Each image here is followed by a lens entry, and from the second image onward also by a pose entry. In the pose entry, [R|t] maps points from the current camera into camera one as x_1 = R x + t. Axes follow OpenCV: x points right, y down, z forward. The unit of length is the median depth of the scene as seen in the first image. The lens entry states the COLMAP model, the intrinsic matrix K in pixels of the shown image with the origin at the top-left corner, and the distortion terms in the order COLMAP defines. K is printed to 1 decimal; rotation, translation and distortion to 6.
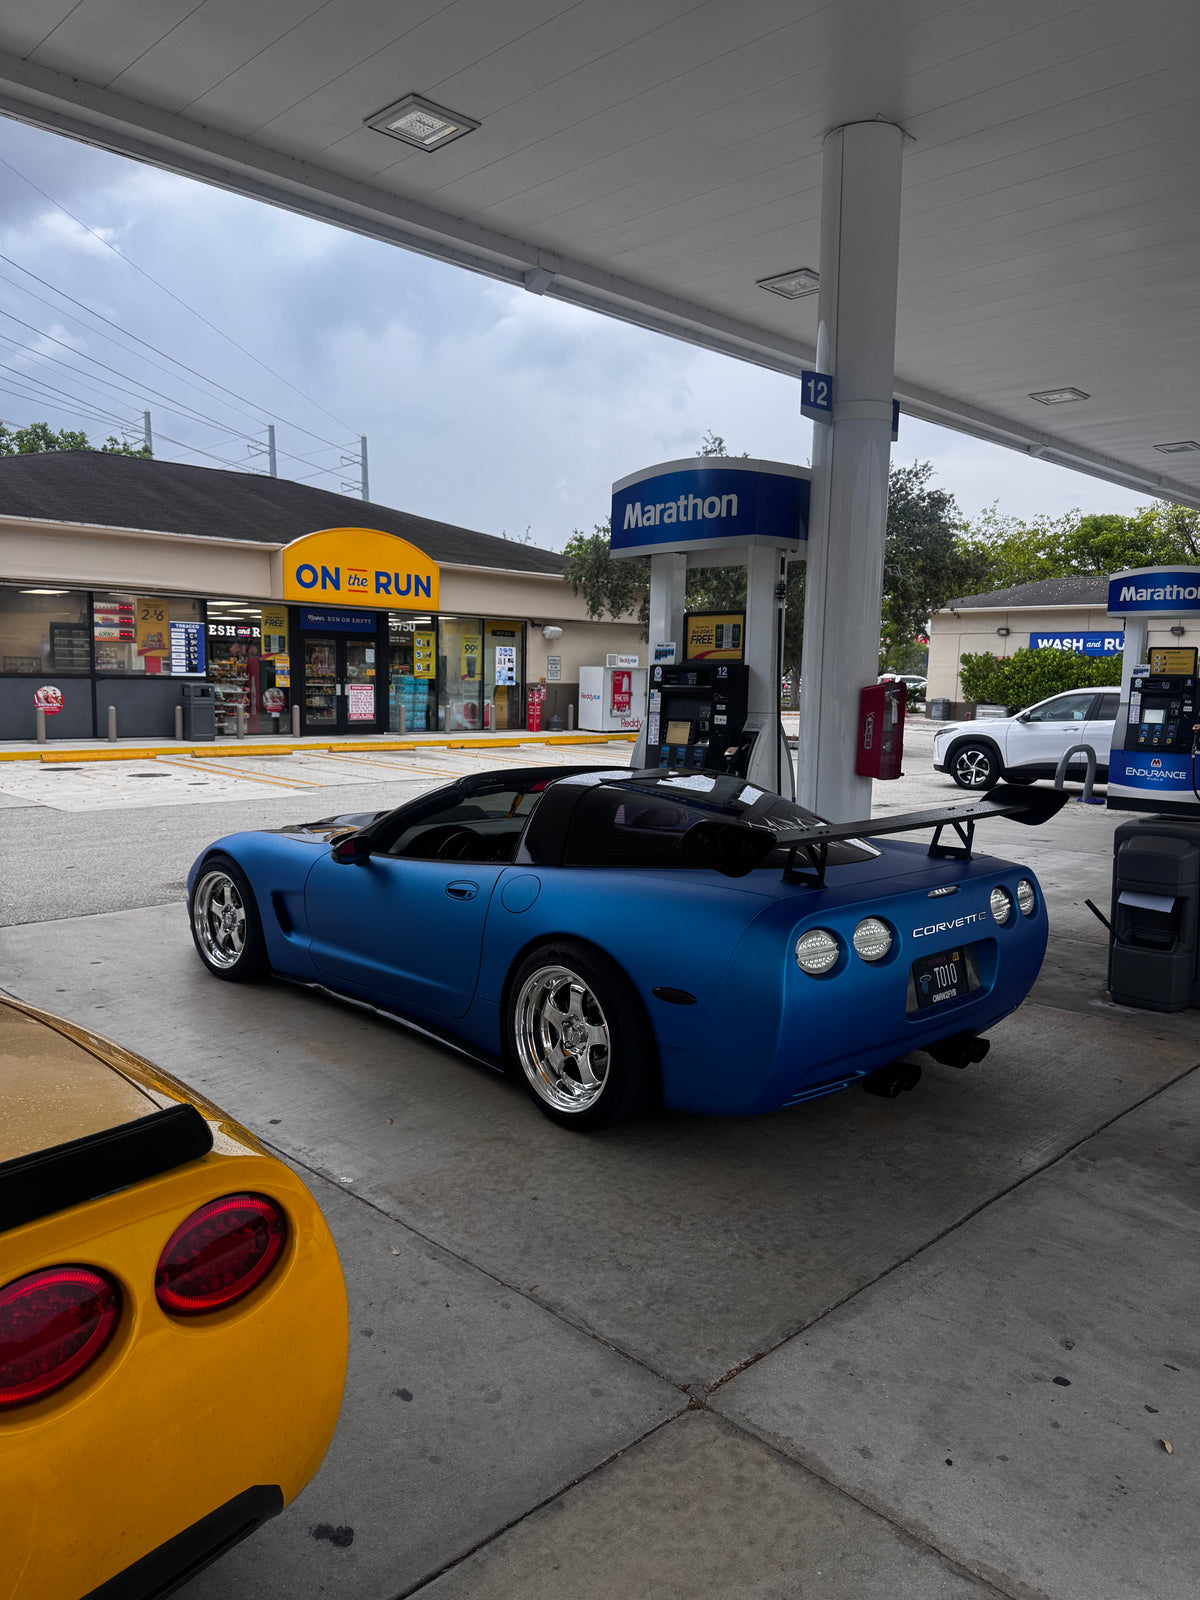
lens RADIAL K [[1163.0, 0, 607.0], [0, 1163.0, 809.9], [0, 0, 1]] dist [0.035334, -0.059306]
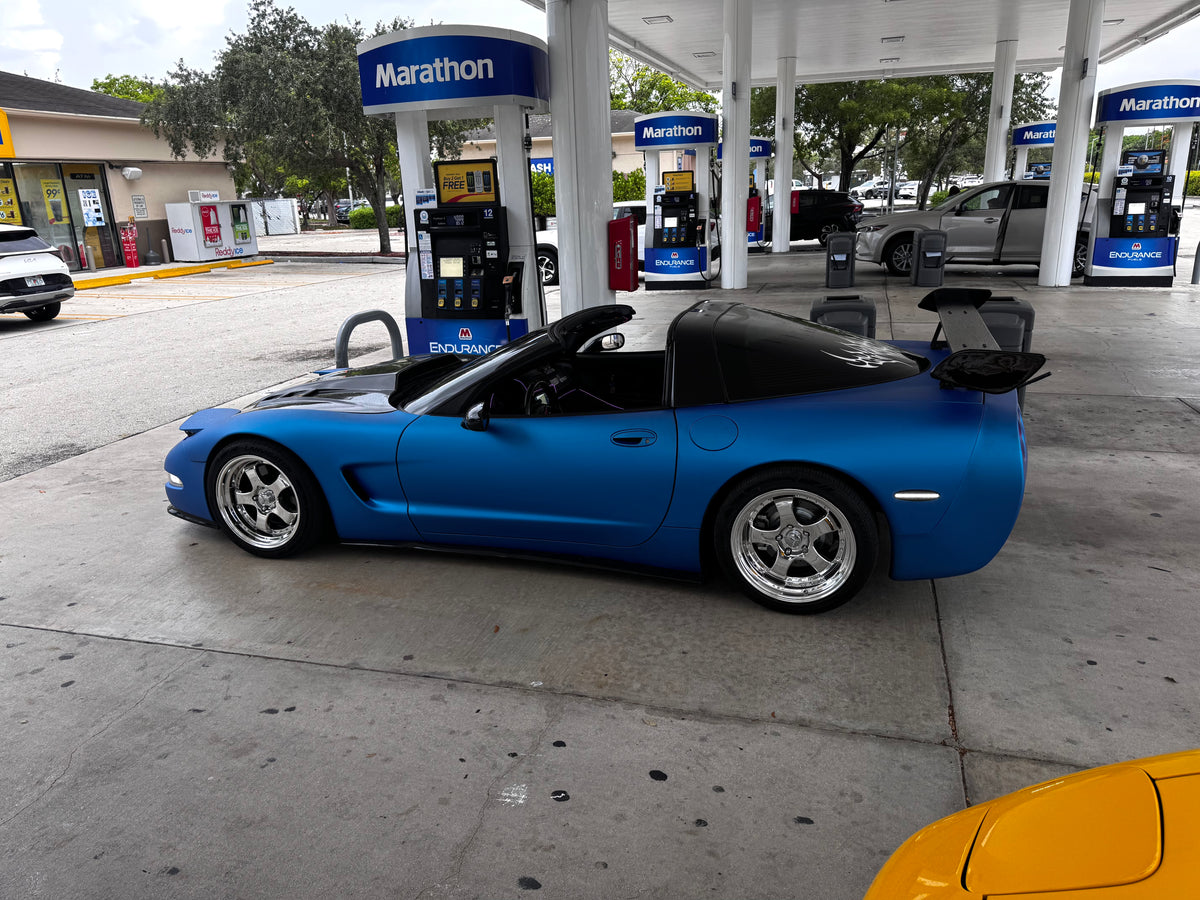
lens RADIAL K [[872.3, 0, 610.5], [0, 872.3, 461.8], [0, 0, 1]] dist [0.035334, -0.059306]
pose [[0.867516, -0.190427, 0.459515, -0.149165], [0.103179, 0.972614, 0.208269, -0.024281], [-0.486591, -0.133264, 0.863406, 0.061775]]
